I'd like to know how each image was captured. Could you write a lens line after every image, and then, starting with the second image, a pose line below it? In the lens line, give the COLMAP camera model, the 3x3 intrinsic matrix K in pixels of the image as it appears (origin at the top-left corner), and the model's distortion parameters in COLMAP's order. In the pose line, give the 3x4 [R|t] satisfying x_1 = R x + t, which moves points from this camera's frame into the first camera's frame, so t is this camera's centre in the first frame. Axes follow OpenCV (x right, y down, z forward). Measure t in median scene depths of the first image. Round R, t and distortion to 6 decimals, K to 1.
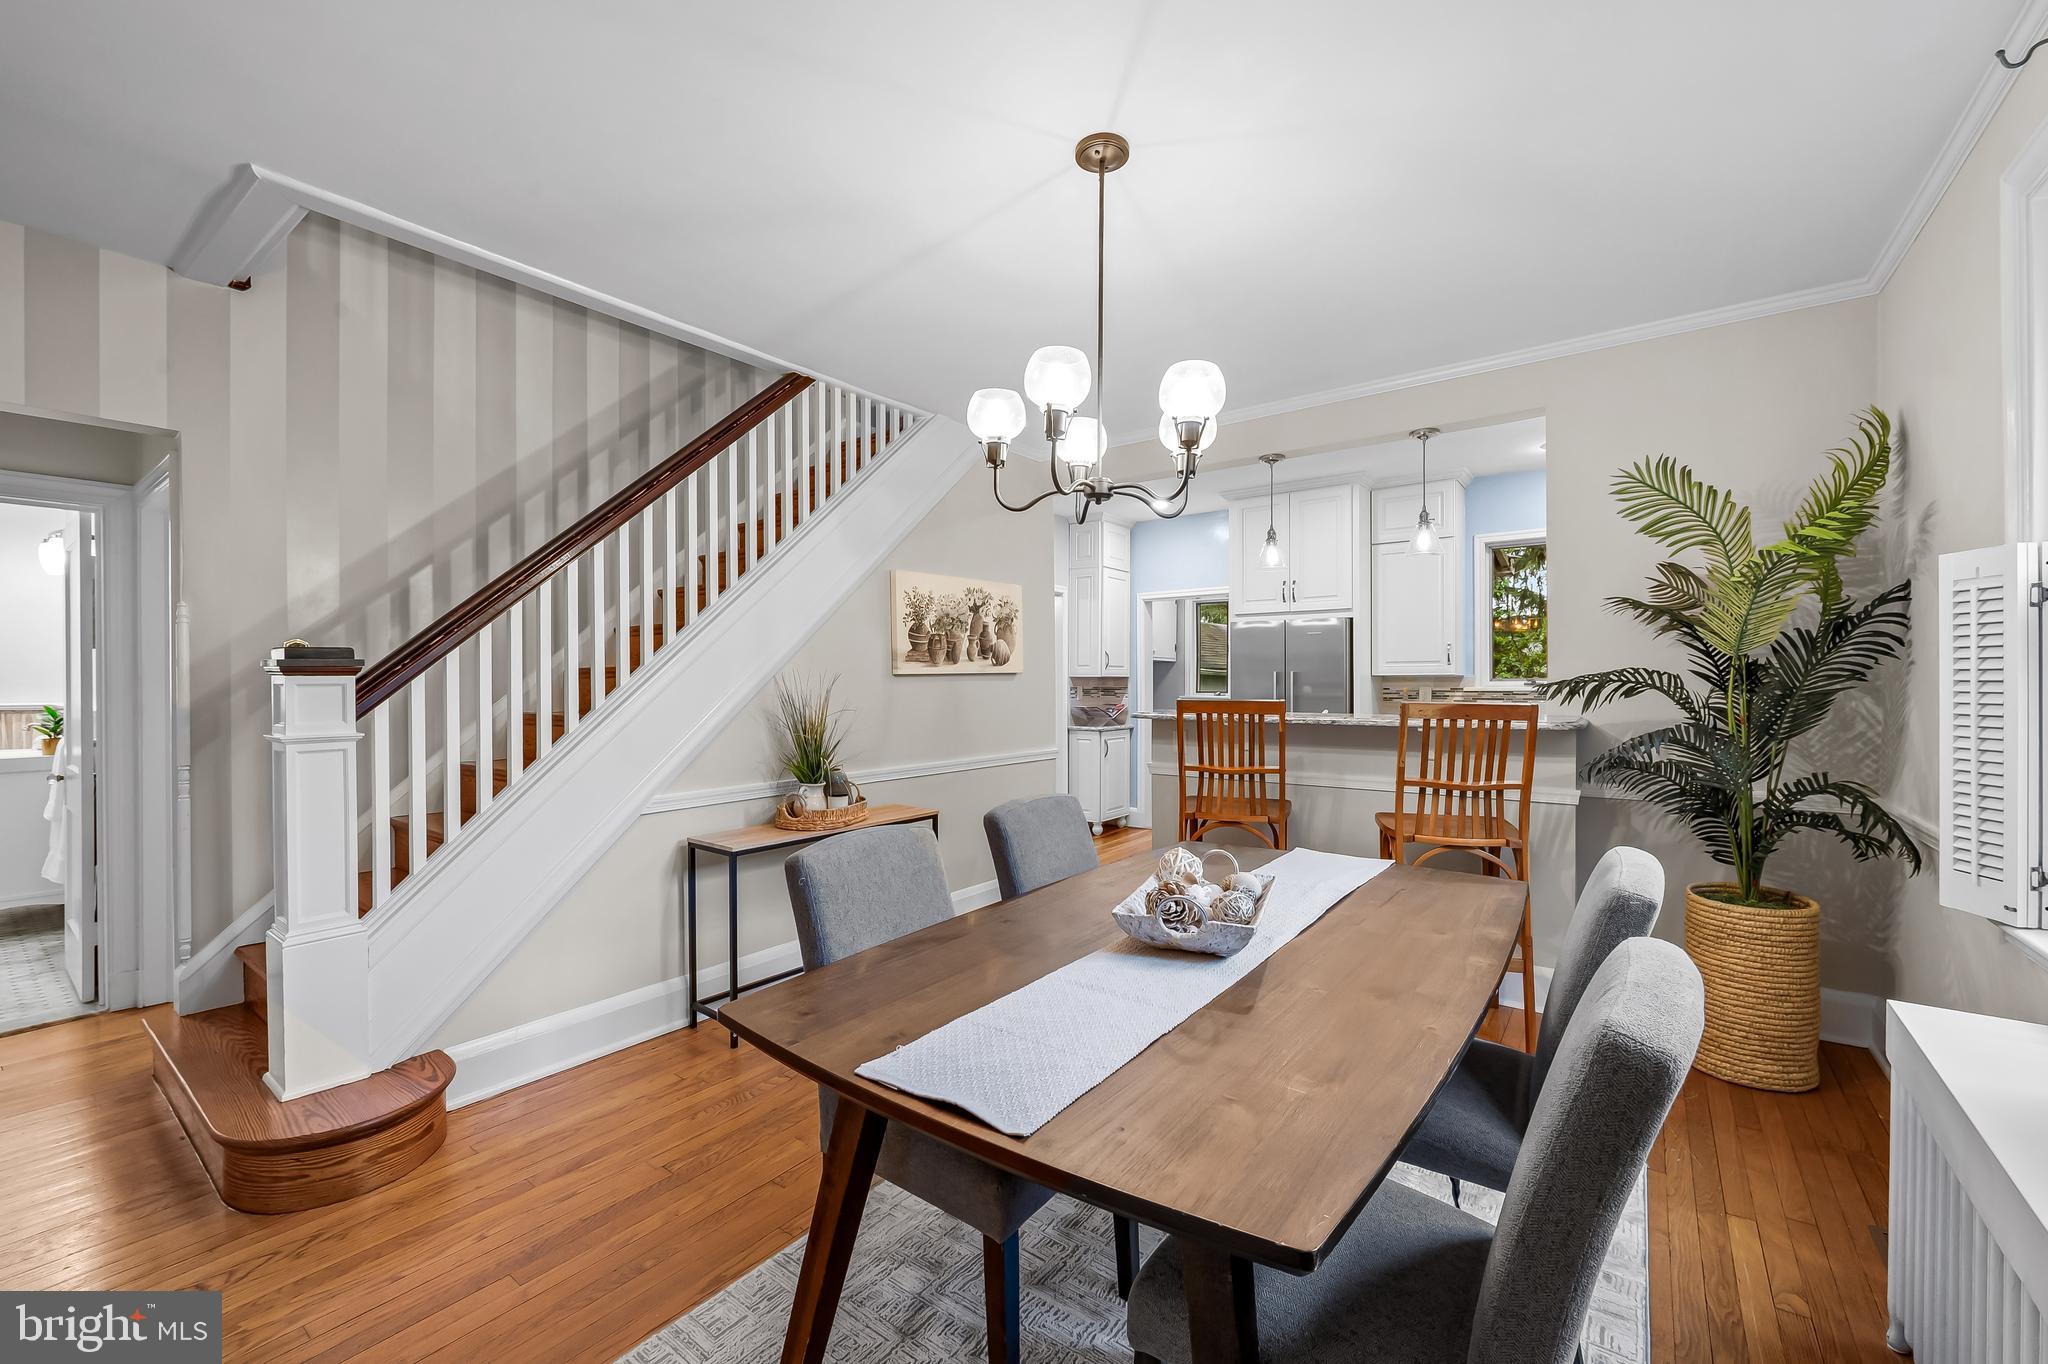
lens RADIAL K [[826.5, 0, 1013.2], [0, 826.5, 675.7], [0, 0, 1]] dist [-0.000022, 0.000015]
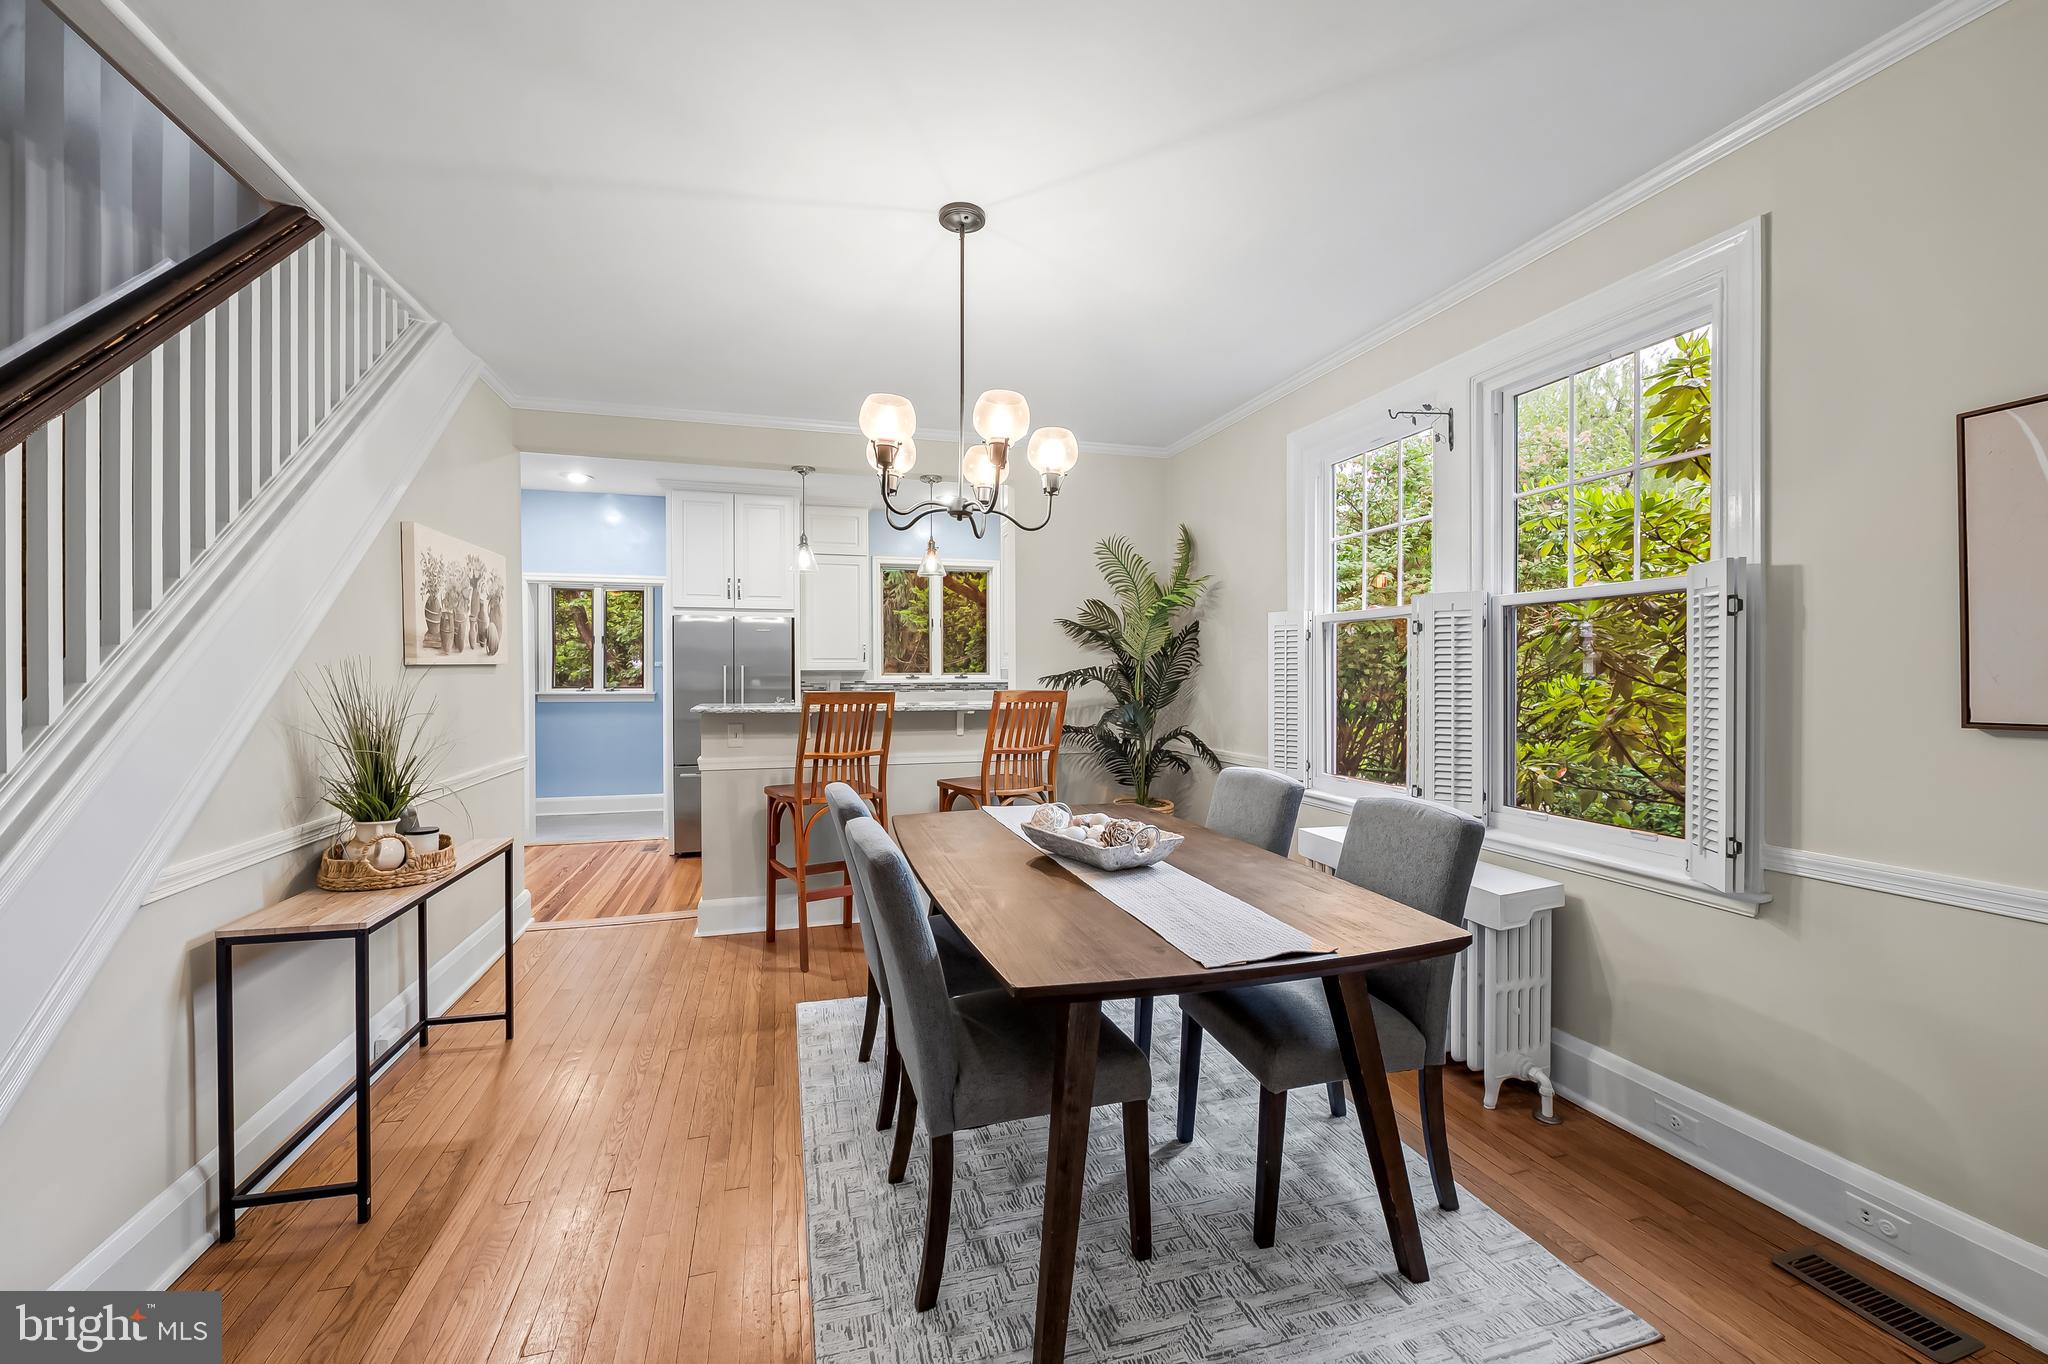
lens RADIAL K [[826.5, 0, 1013.2], [0, 826.5, 675.7], [0, 0, 1]] dist [-0.000022, 0.000015]
pose [[0.601364, 0.000745, 0.798974, -0.479219], [-0.005838, 0.999977, 0.003462, 0.002630], [-0.798954, -0.006746, 0.601355, 0.157532]]
